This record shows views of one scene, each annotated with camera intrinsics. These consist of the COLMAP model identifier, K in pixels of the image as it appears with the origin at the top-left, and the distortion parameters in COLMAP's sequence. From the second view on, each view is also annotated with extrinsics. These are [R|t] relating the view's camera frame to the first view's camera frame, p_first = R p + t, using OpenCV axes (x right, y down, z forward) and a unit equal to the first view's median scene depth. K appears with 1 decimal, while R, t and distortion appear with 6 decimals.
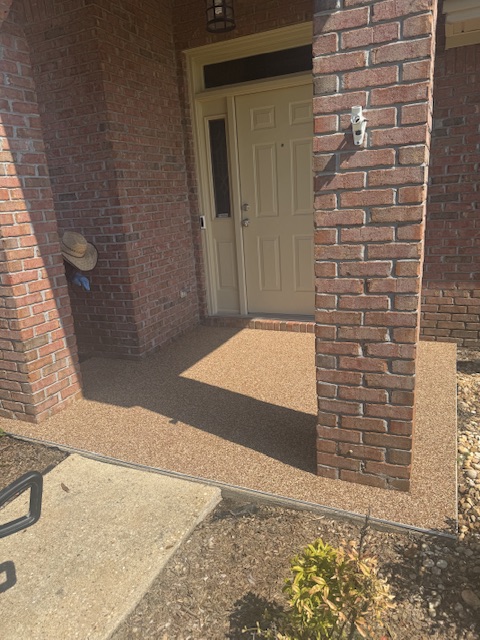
lens RADIAL K [[454.6, 0, 237.8], [0, 454.6, 322.3], [0, 0, 1]] dist [0.063243, -0.113159]
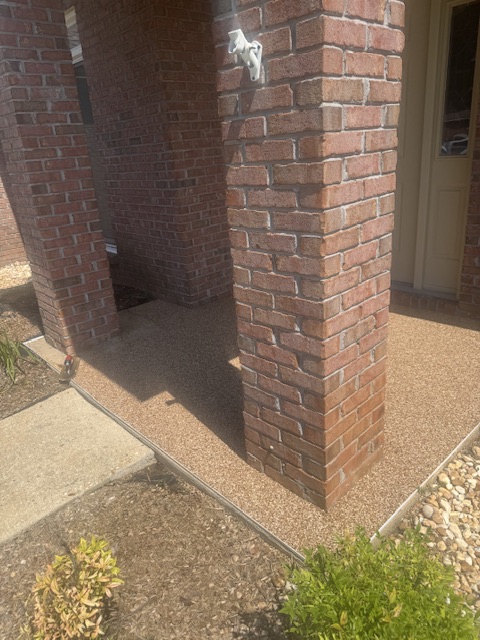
lens RADIAL K [[454.6, 0, 237.8], [0, 454.6, 322.3], [0, 0, 1]] dist [0.063243, -0.113159]
pose [[0.919792, 0.137649, -0.367471, 0.500004], [-0.090067, 0.985512, 0.143717, -0.079886], [0.381930, -0.099093, 0.918864, 0.201839]]
